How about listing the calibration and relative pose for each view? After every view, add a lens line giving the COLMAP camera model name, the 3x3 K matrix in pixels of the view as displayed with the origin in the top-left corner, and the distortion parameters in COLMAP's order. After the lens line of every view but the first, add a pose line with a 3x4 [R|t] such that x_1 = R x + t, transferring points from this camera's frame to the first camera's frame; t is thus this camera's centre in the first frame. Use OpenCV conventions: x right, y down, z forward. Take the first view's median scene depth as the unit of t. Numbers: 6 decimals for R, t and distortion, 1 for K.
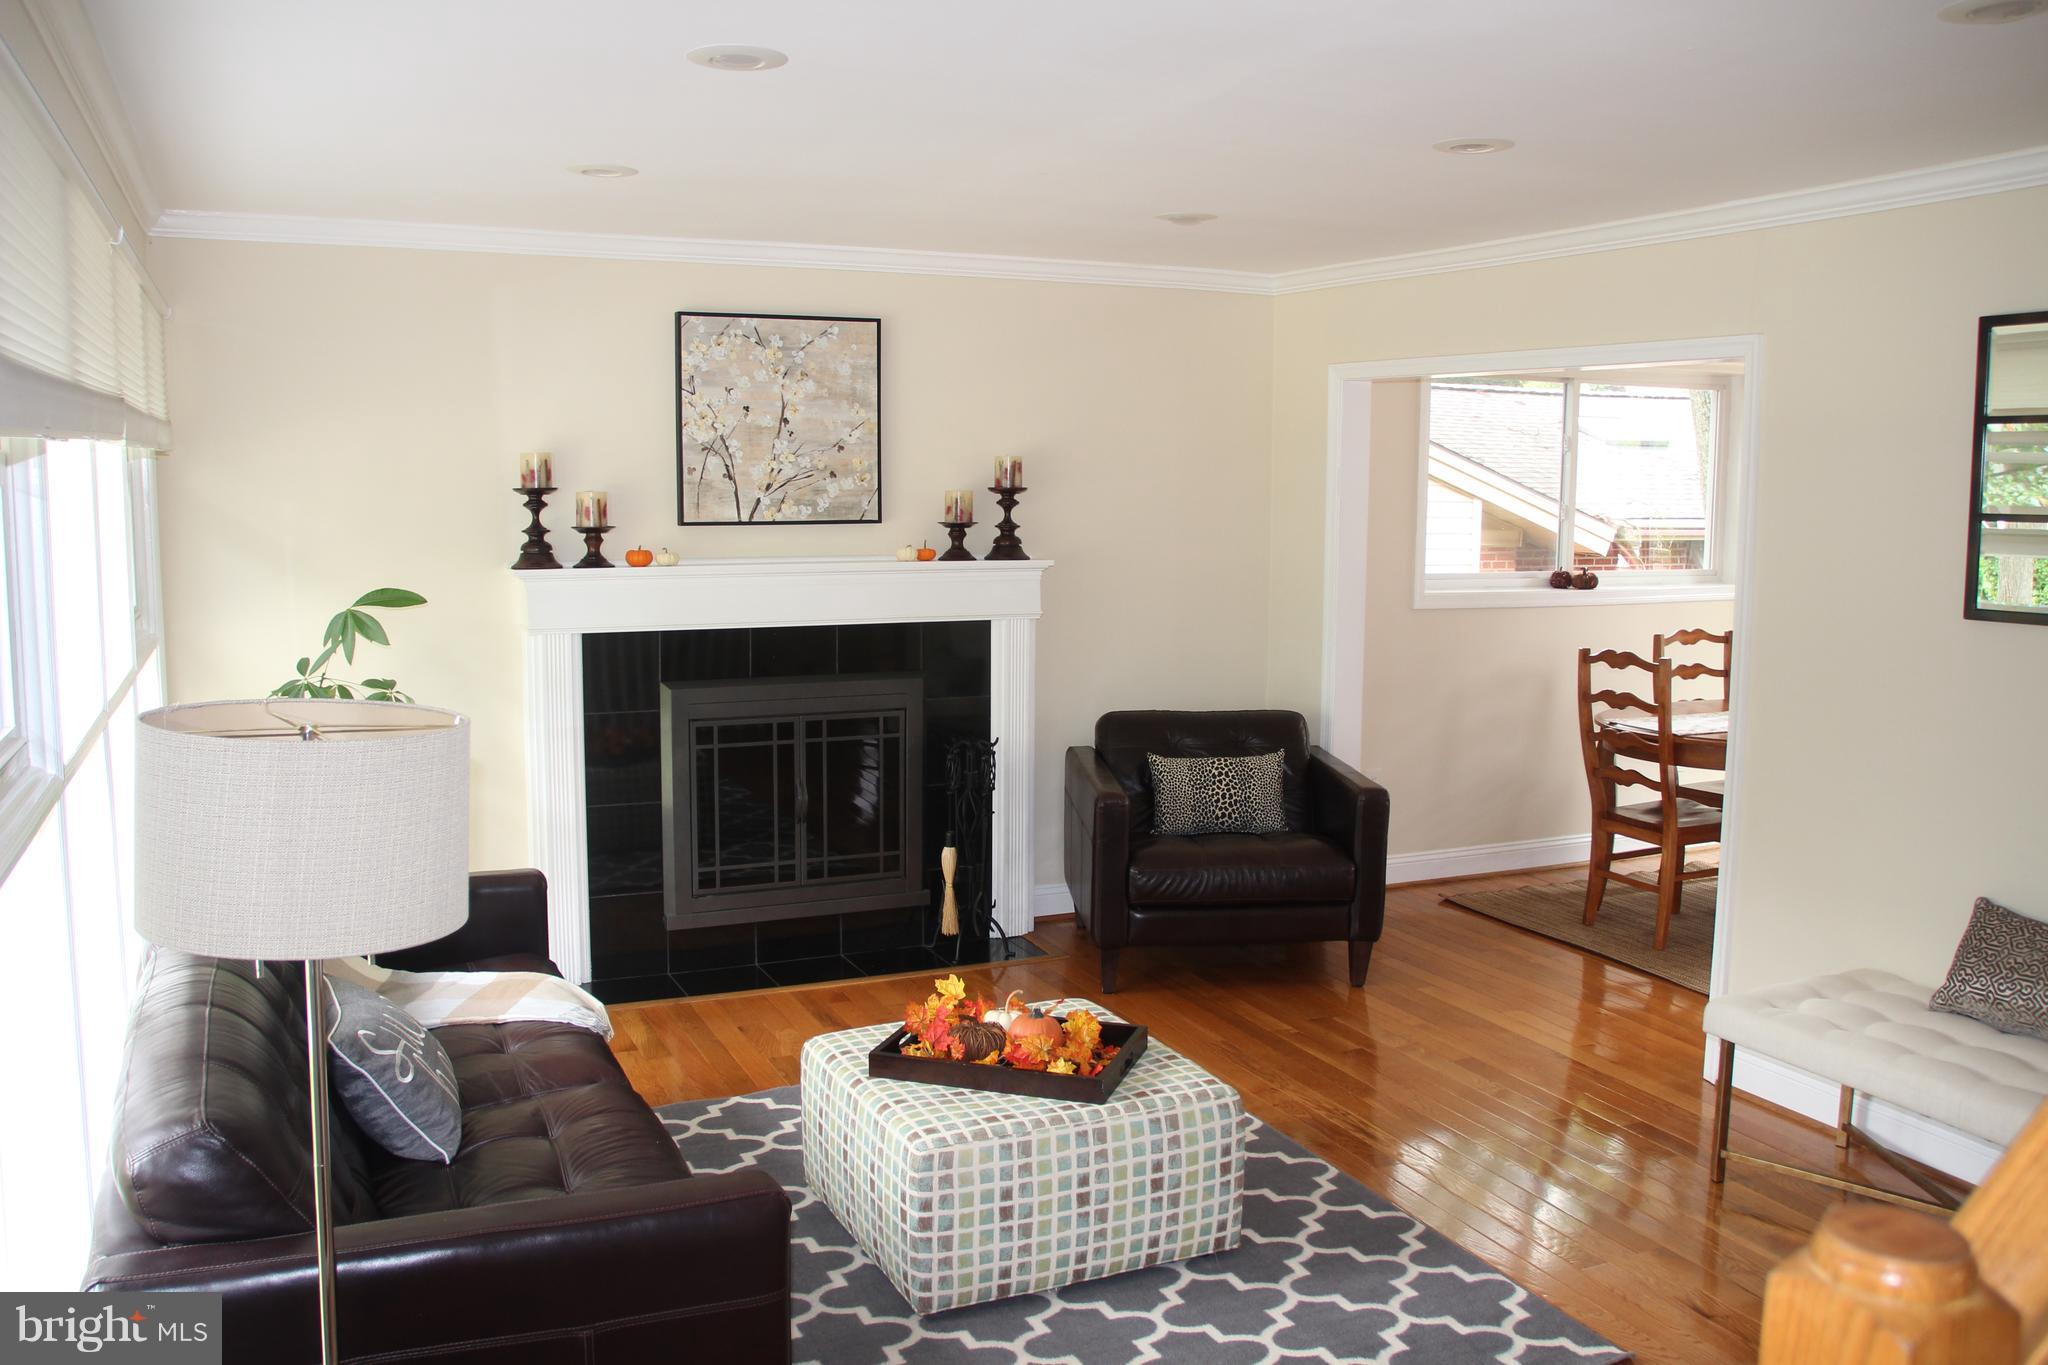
lens RADIAL K [[1735.0, 0, 1069.3], [0, 1735.0, 667.2], [0, 0, 1]] dist [-0.145550, 0.122060]
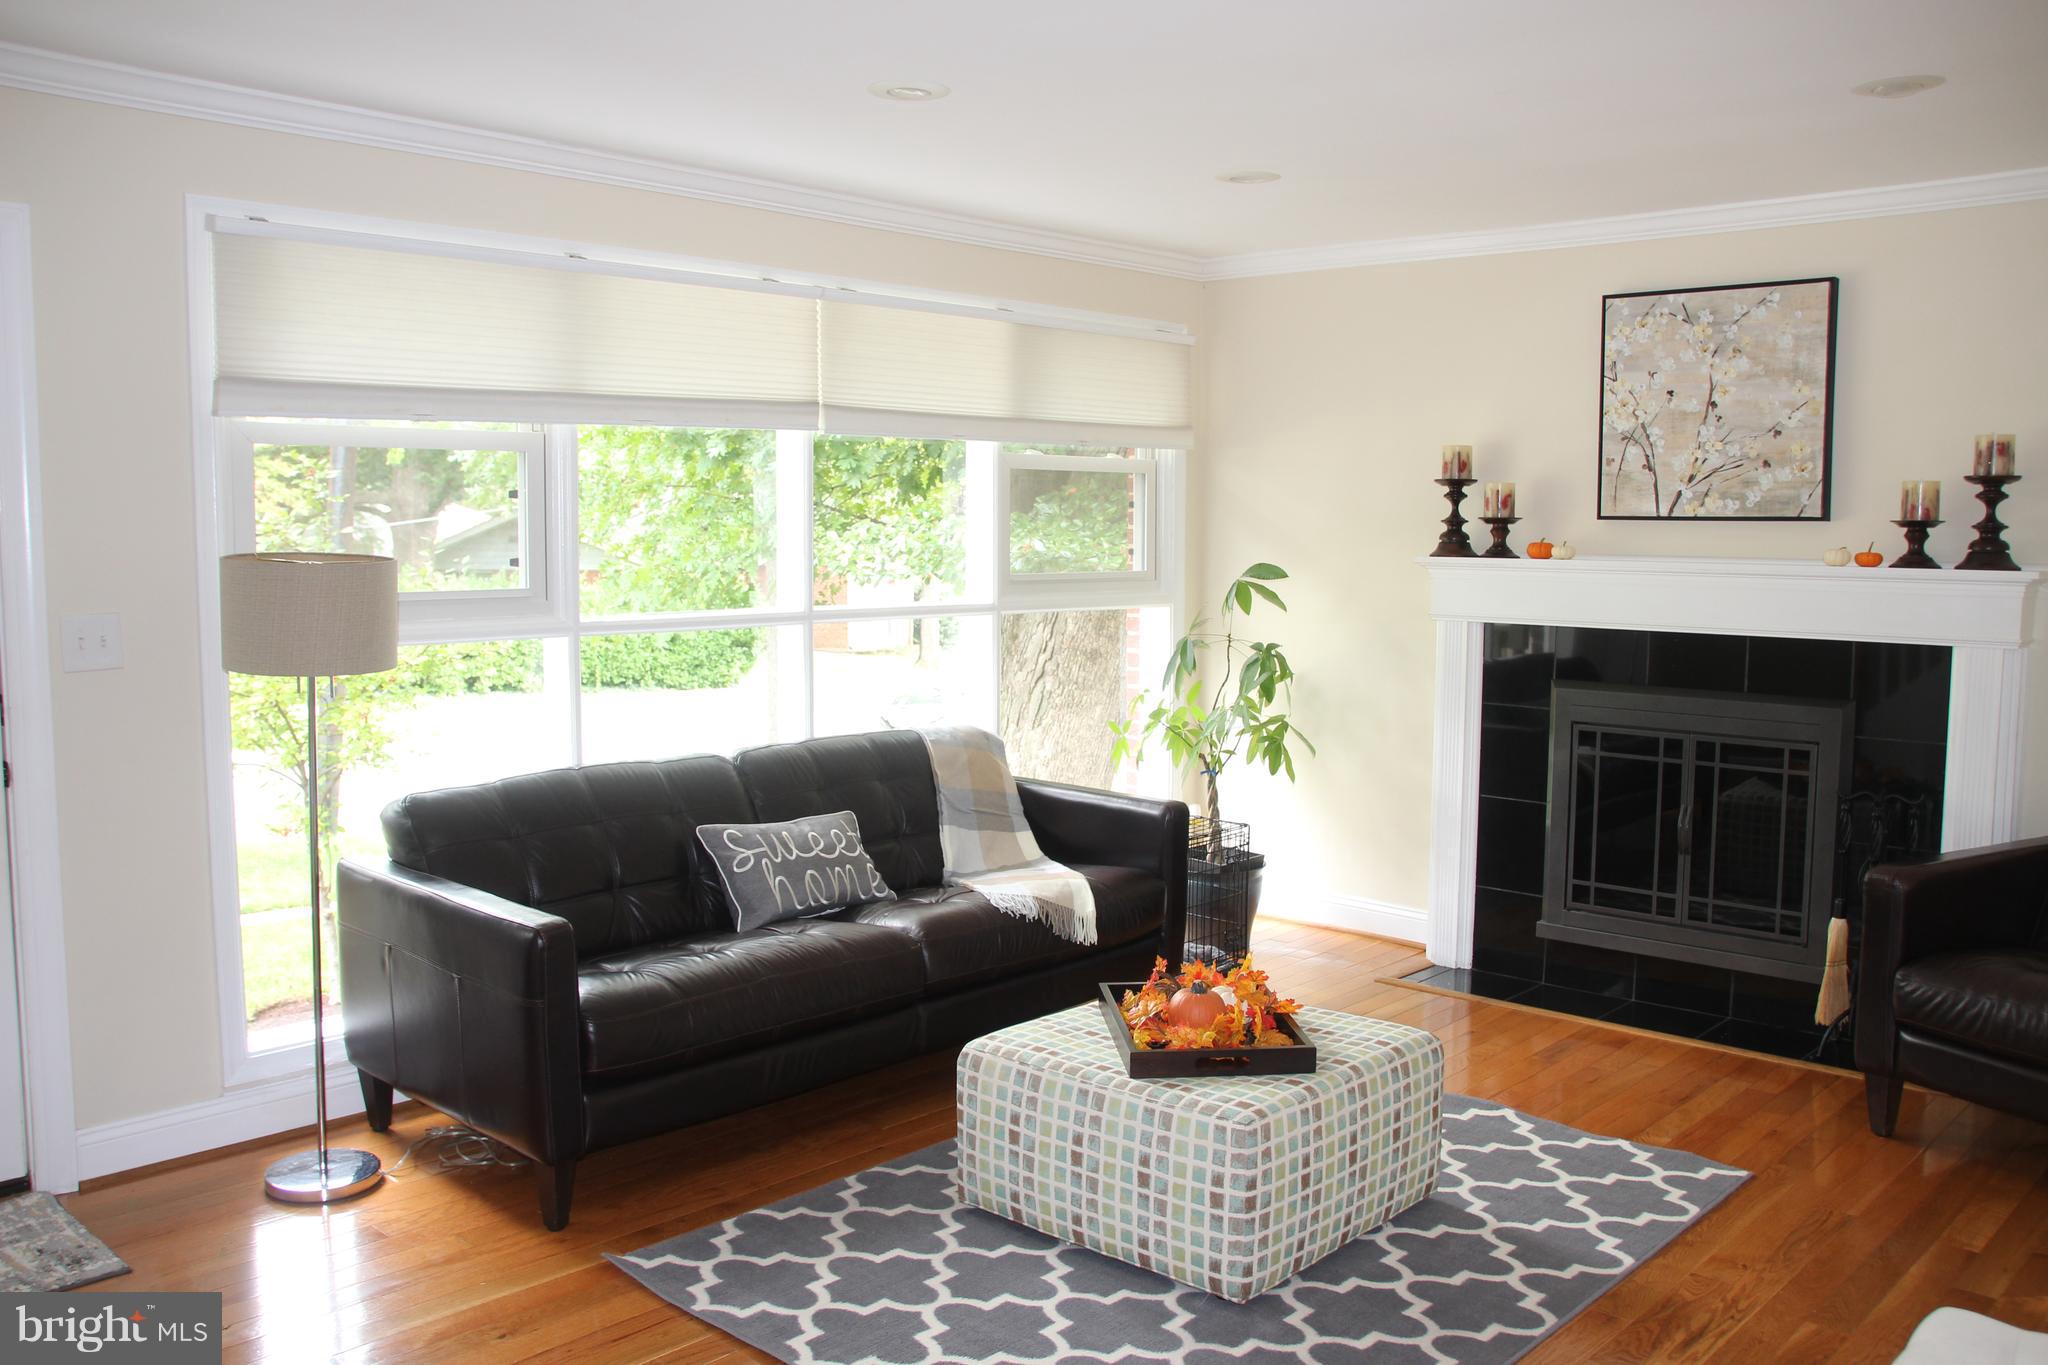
lens RADIAL K [[1735.0, 0, 1005.3], [0, 1735.0, 678.5], [0, 0, 1]] dist [-0.145550, 0.122060]
pose [[0.362688, 0.076778, -0.928742, 0.546696], [-0.106744, 0.993464, 0.040443, 0.002256], [0.925777, 0.084469, 0.368513, 0.359004]]
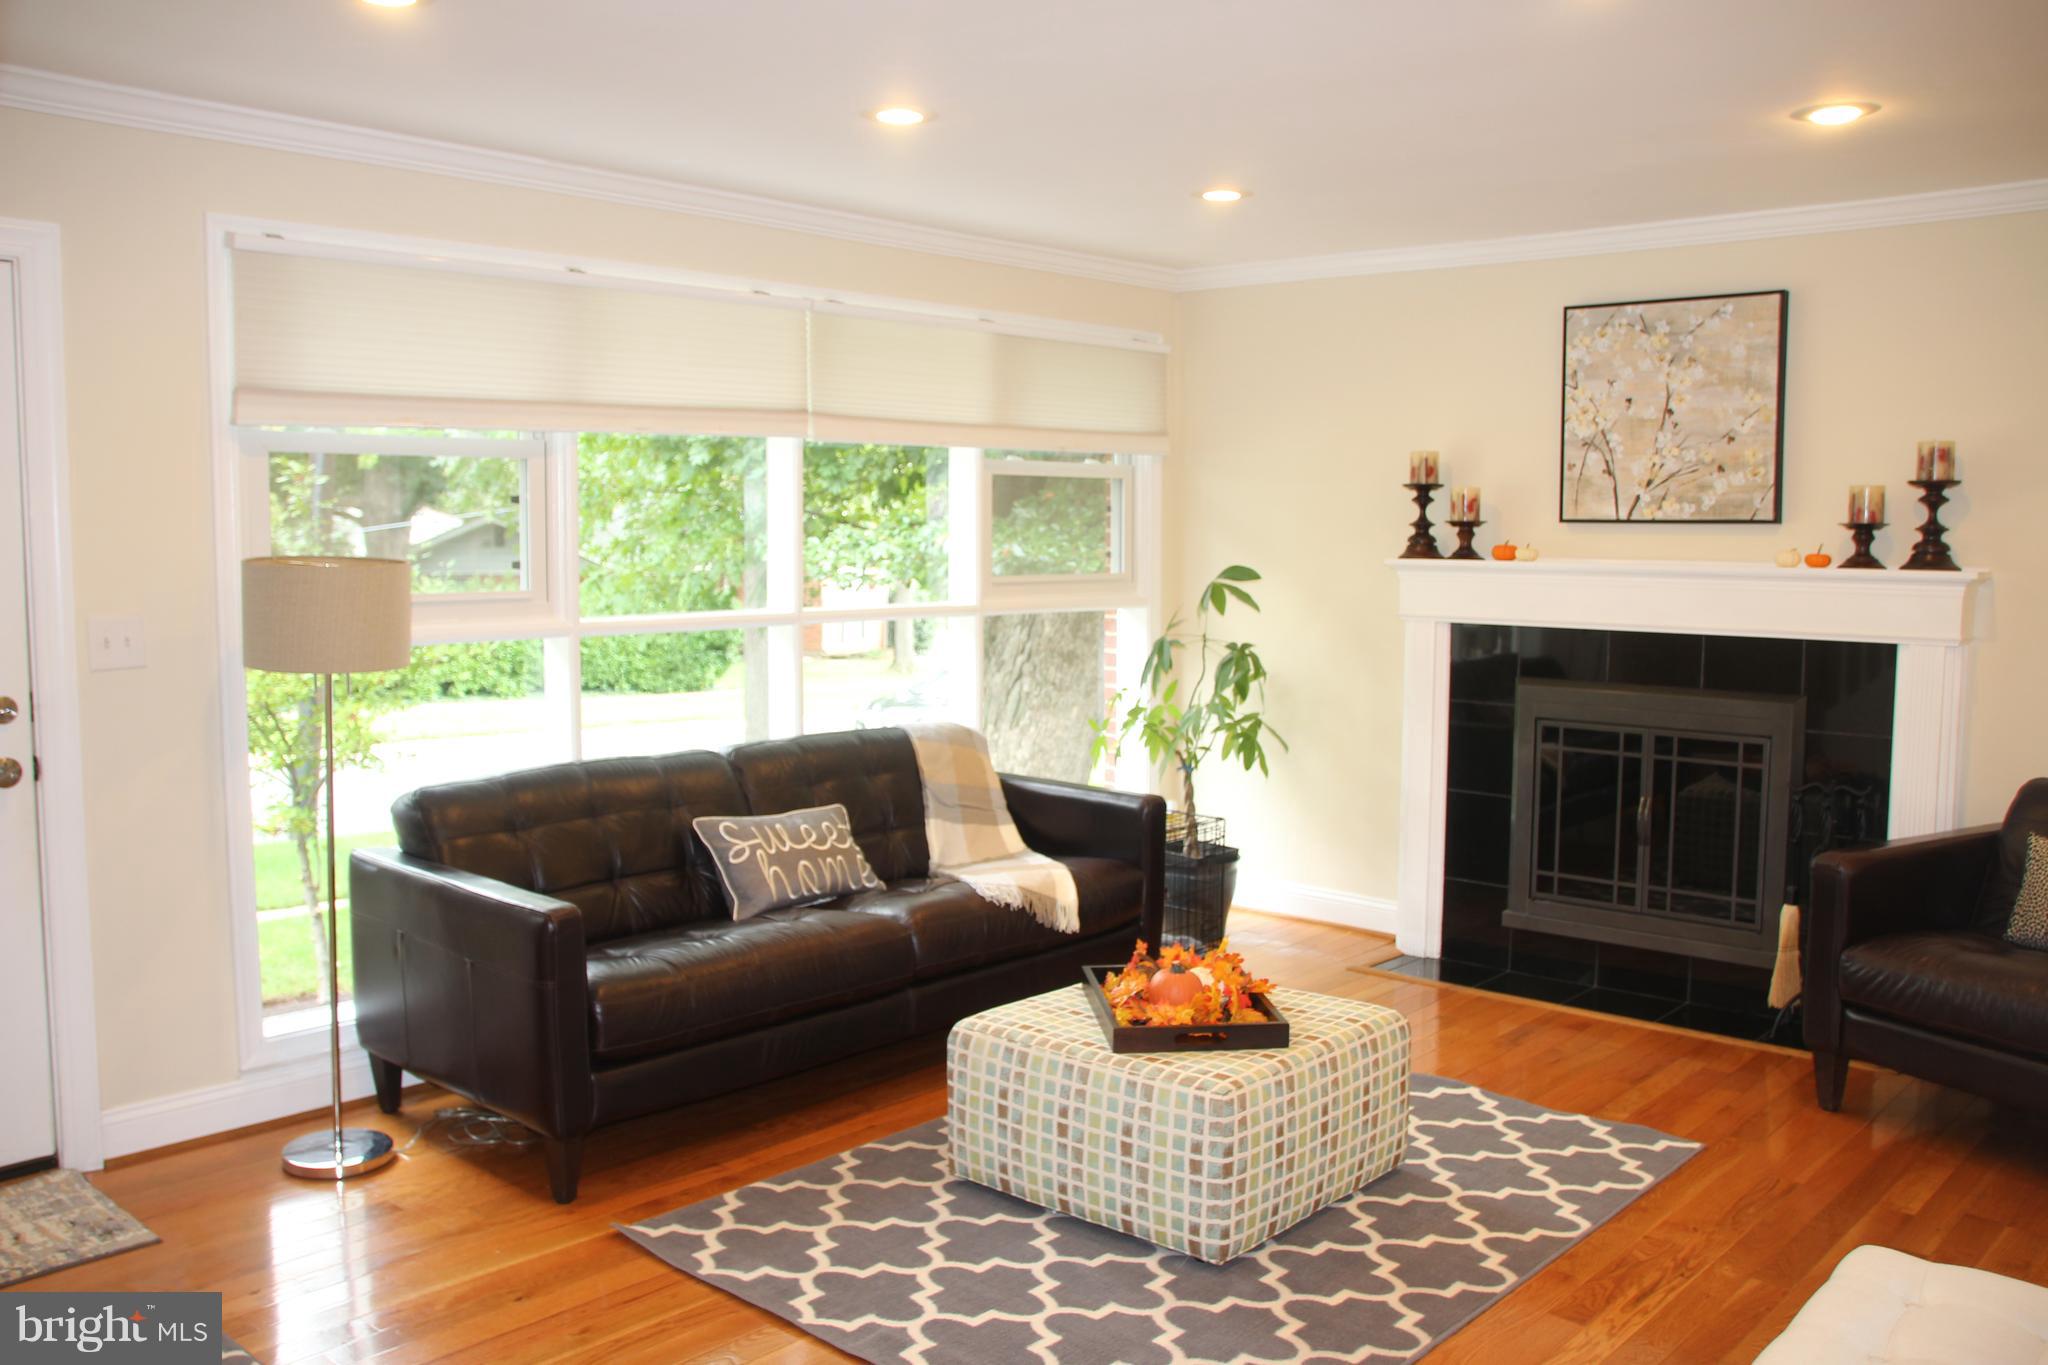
lens RADIAL K [[1735.0, 0, 994.9], [0, 1735.0, 676.8], [0, 0, 1]] dist [-0.145550, 0.122060]
pose [[0.371403, 0.073014, -0.925596, 0.575893], [-0.104985, 0.993812, 0.036269, 0.004431], [0.922517, 0.083704, 0.376770, 0.341876]]
